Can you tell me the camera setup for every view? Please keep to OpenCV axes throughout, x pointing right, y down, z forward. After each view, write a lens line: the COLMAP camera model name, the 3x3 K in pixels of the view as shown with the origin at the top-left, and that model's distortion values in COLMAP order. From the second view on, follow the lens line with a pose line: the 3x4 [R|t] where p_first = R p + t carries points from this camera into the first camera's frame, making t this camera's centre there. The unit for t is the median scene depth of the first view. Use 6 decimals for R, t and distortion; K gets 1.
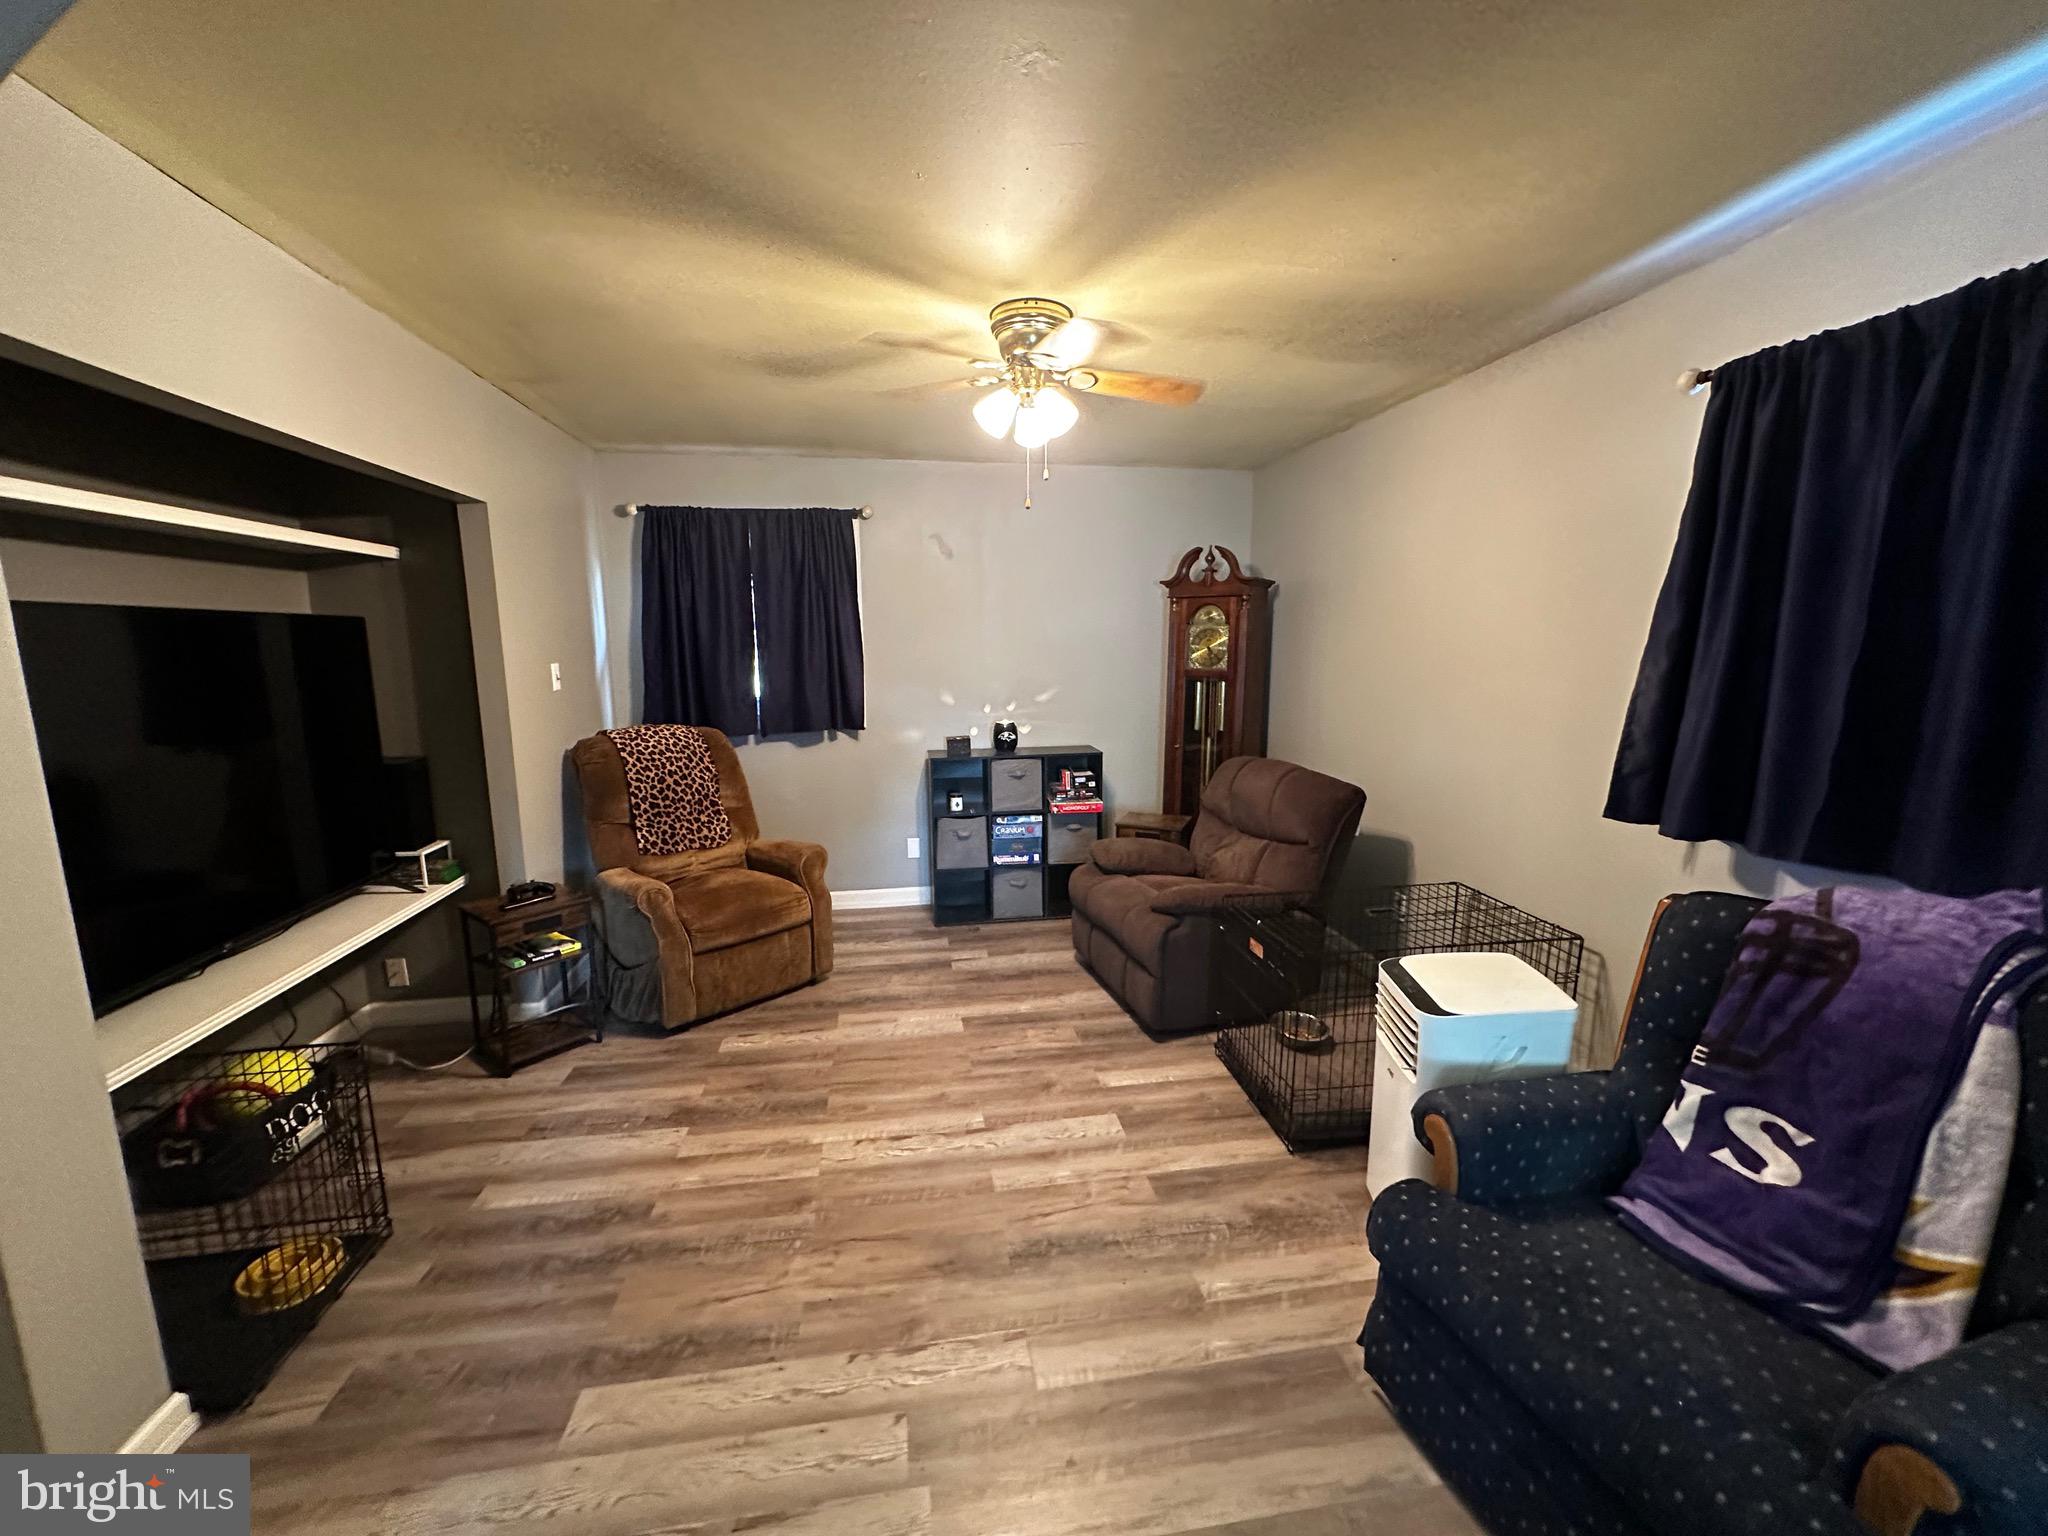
lens RADIAL K [[816.2, 0, 1020.0], [0, 816.2, 773.7], [0, 0, 1]] dist [-0.002326, 0.000097]
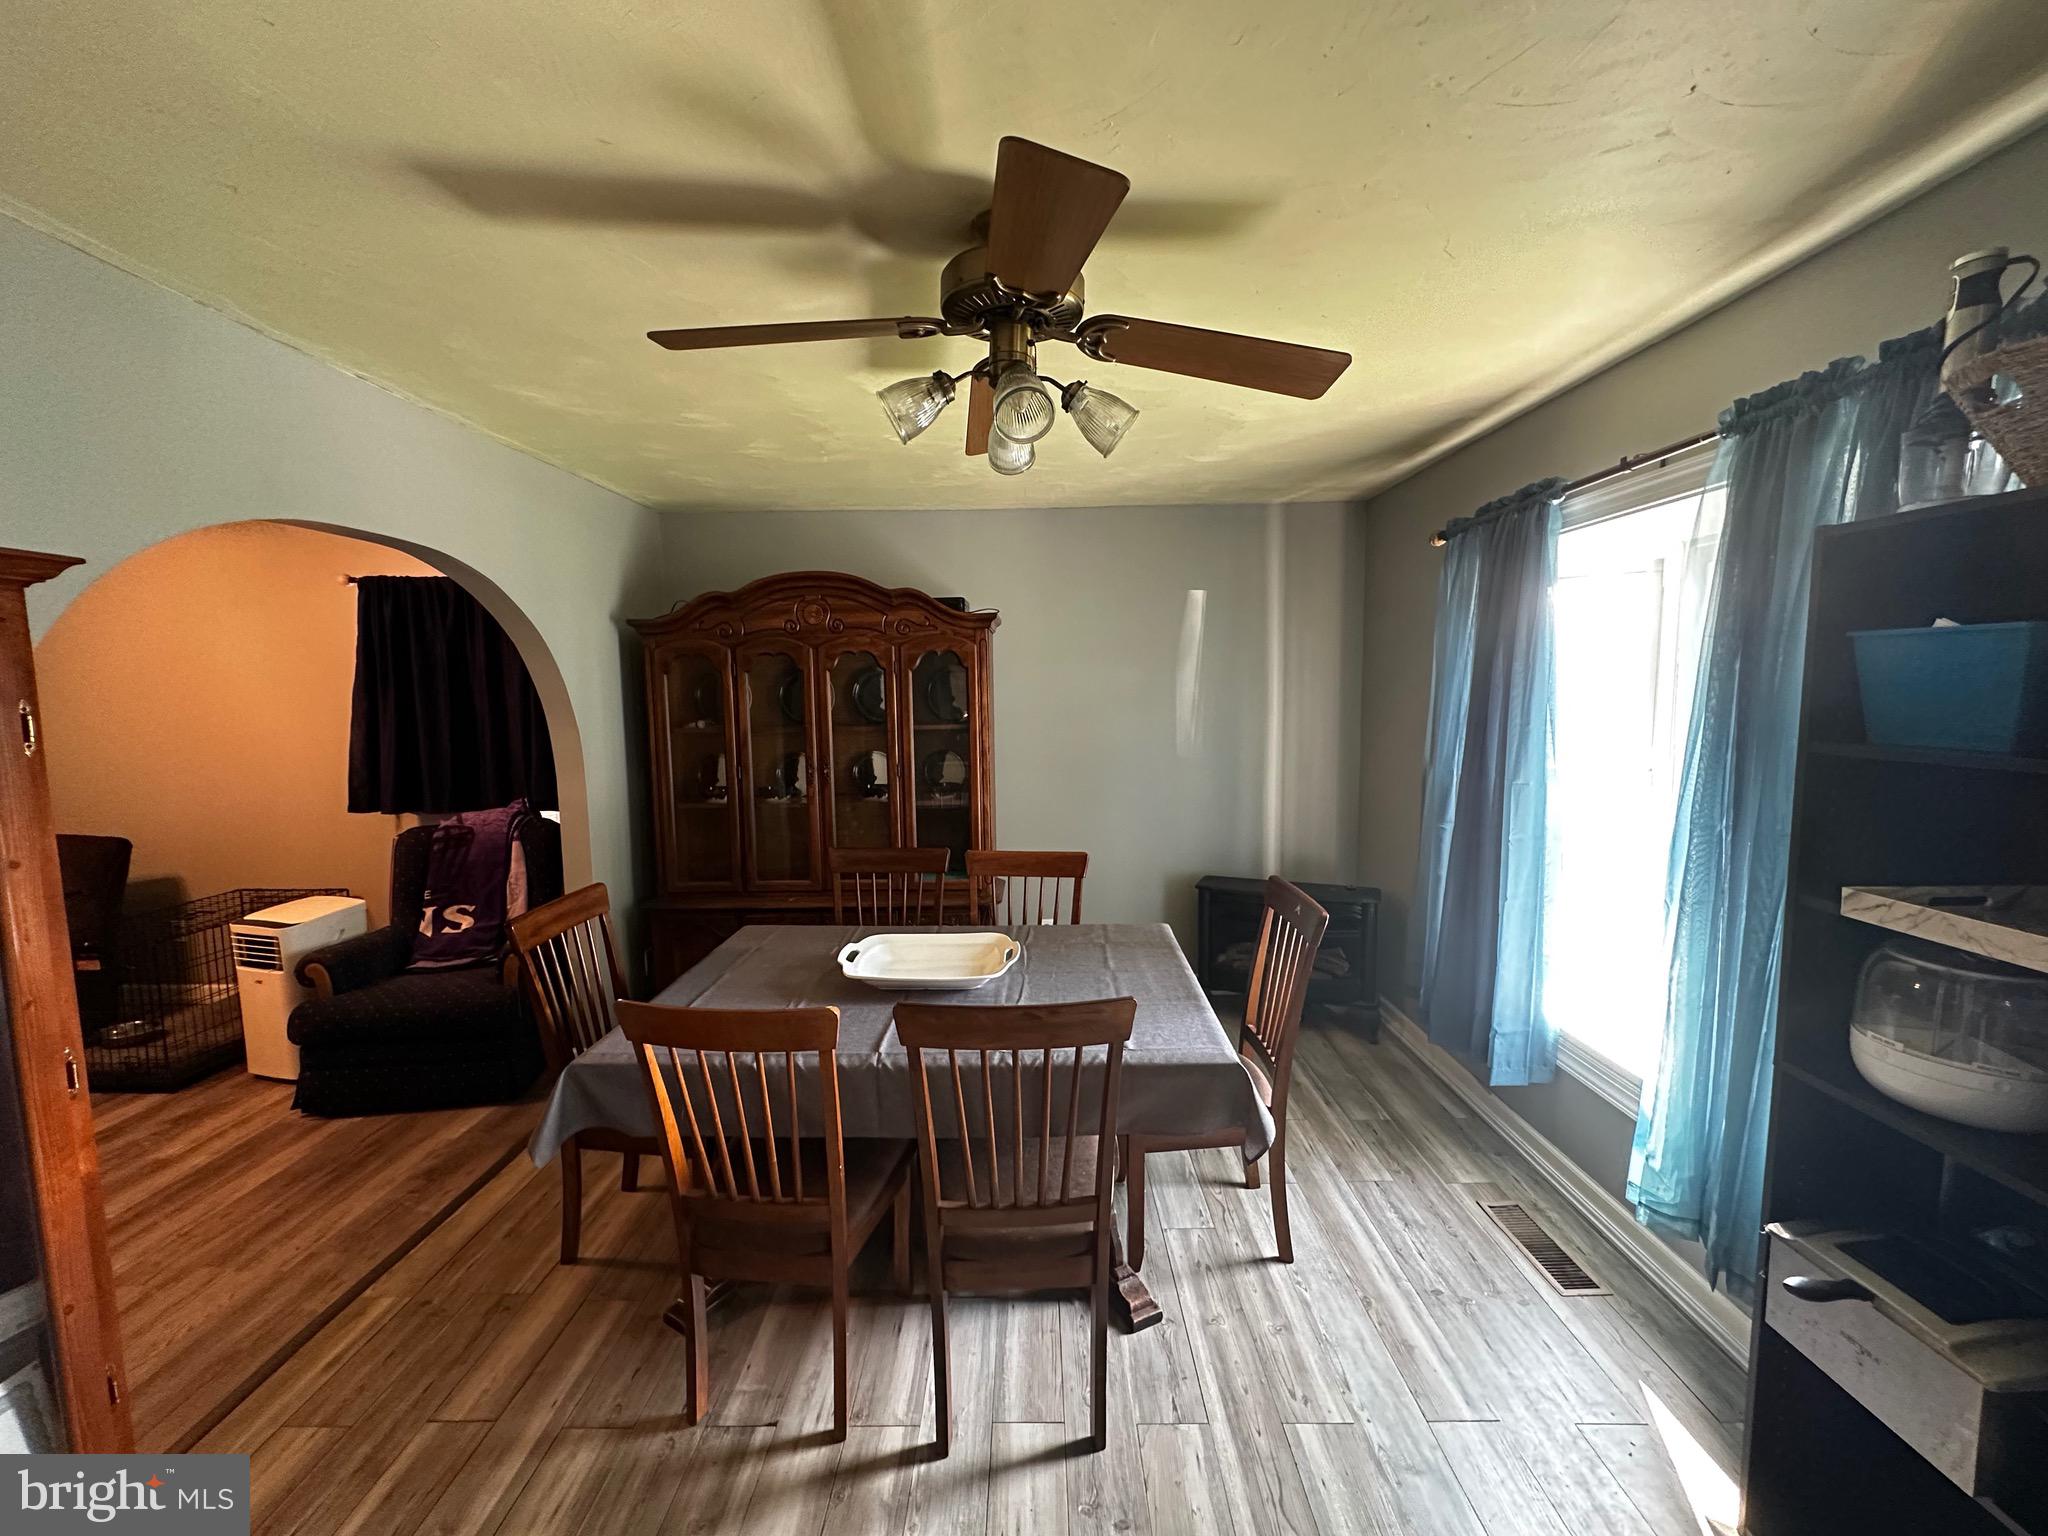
lens RADIAL K [[816.2, 0, 1020.0], [0, 816.2, 773.7], [0, 0, 1]] dist [-0.002326, 0.000097]
pose [[0.175078, -0.093840, 0.980072, -0.588344], [0.171664, 0.983109, 0.063465, 0.084148], [-0.969474, 0.157132, 0.188230, -0.593918]]
